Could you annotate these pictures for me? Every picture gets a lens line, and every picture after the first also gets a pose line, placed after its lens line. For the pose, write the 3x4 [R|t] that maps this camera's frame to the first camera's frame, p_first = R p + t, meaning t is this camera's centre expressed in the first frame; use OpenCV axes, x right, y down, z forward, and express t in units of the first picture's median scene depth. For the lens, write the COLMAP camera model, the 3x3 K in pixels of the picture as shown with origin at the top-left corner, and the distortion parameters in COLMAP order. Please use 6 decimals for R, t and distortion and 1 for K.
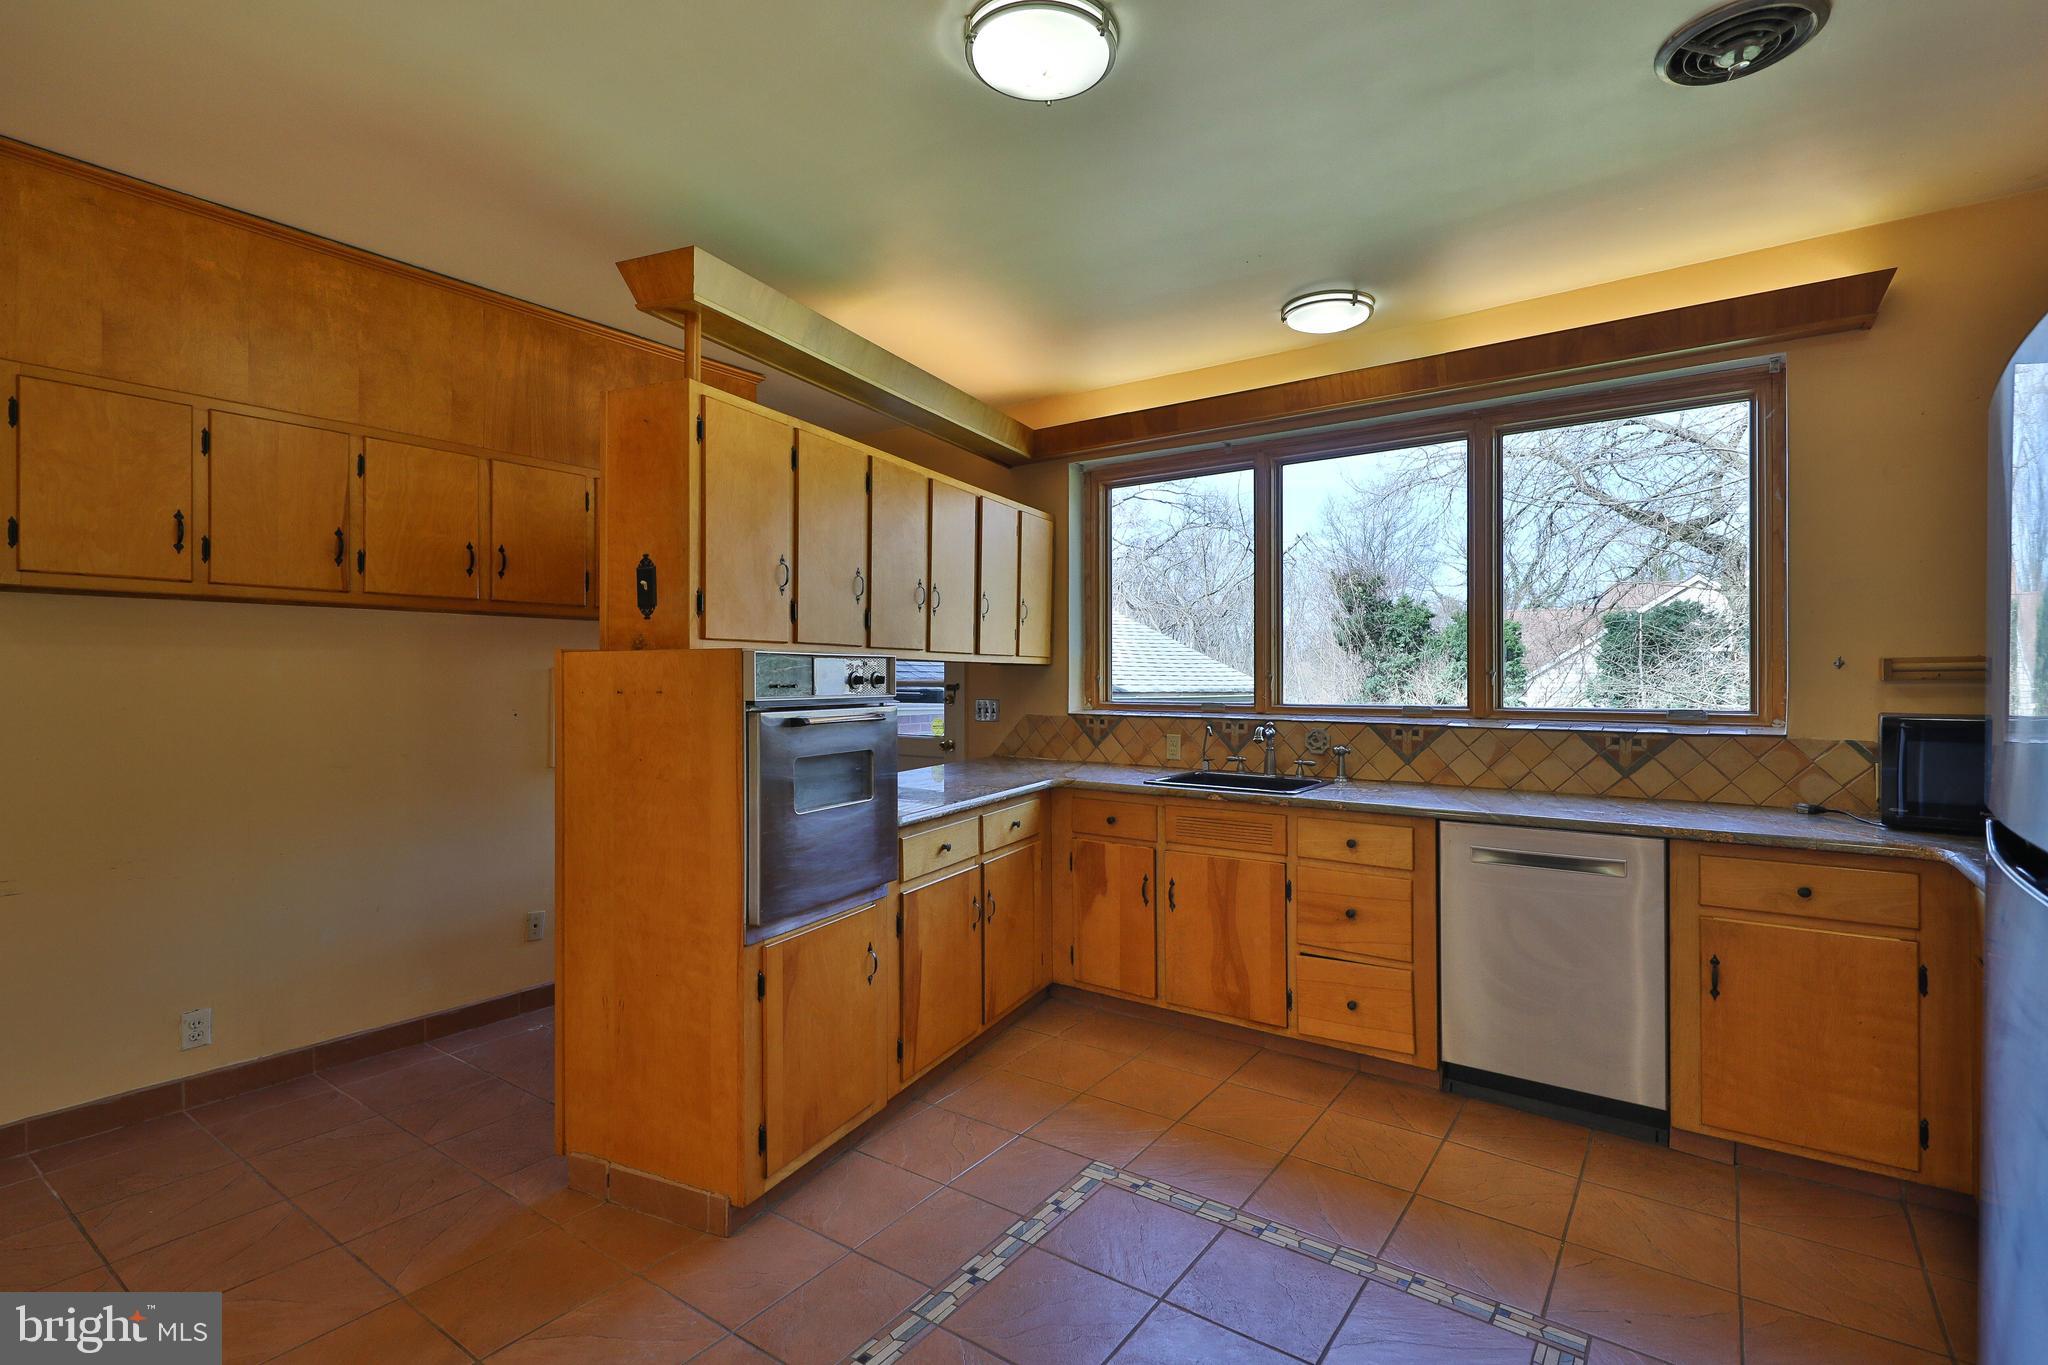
lens RADIAL K [[957.1, 0, 960.0], [0, 957.1, 681.3], [0, 0, 1]] dist [0.001092, 0.000101]
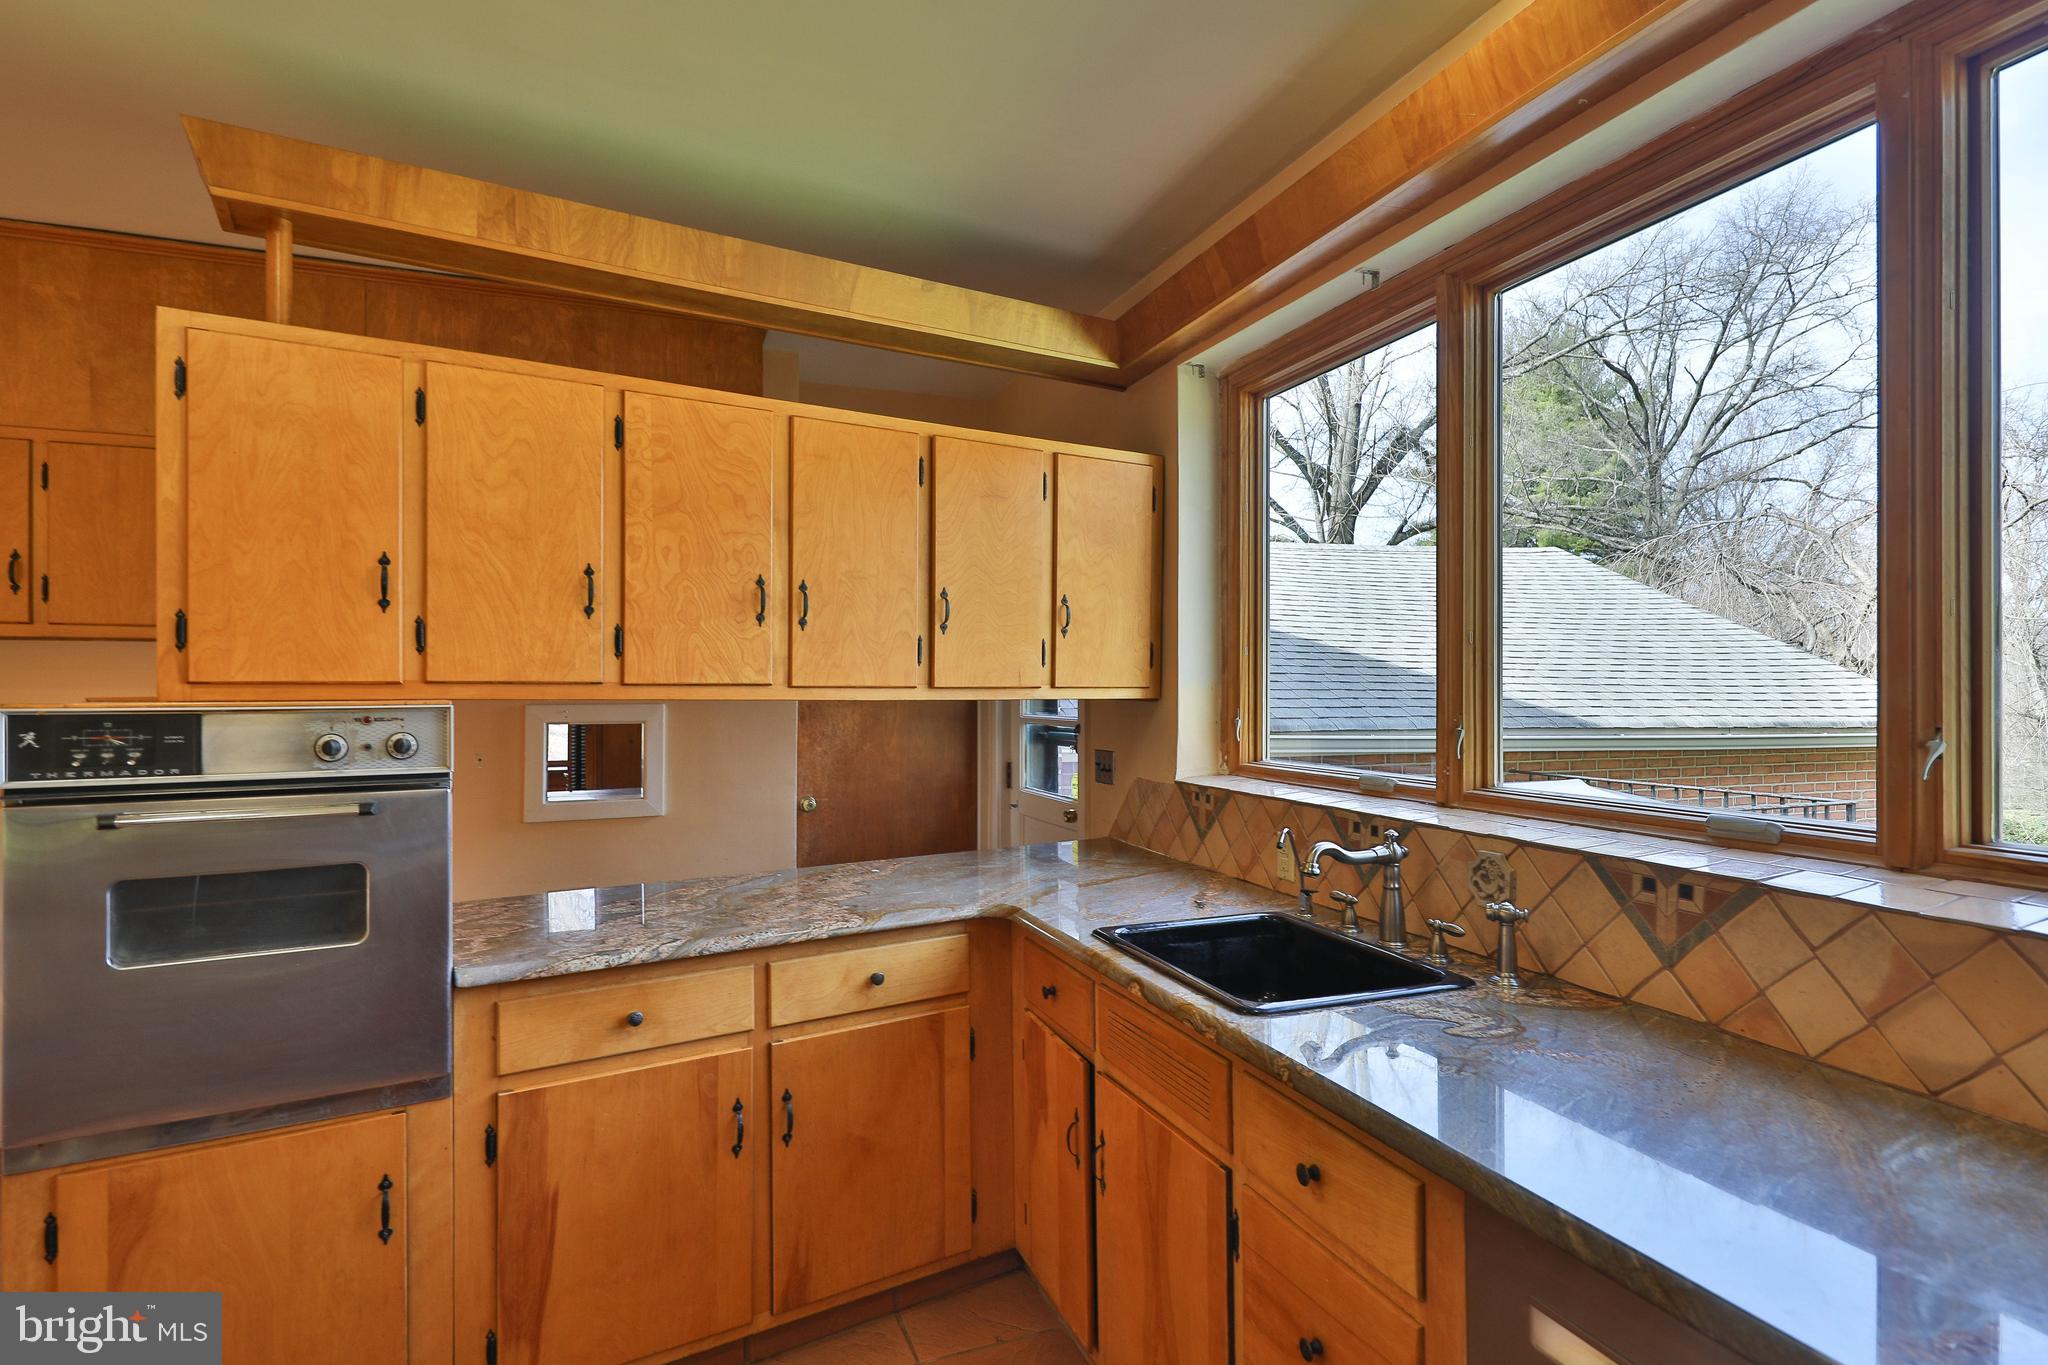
lens RADIAL K [[1027.0, 0, 1024.0], [0, 1027.0, 682.5], [0, 0, 1]] dist [0.019099, -0.014929]
pose [[0.860444, -0.002834, -0.509538, 0.484497], [-0.001286, 0.999969, -0.007733, -0.031312], [0.509544, 0.007309, 0.860414, 0.517155]]
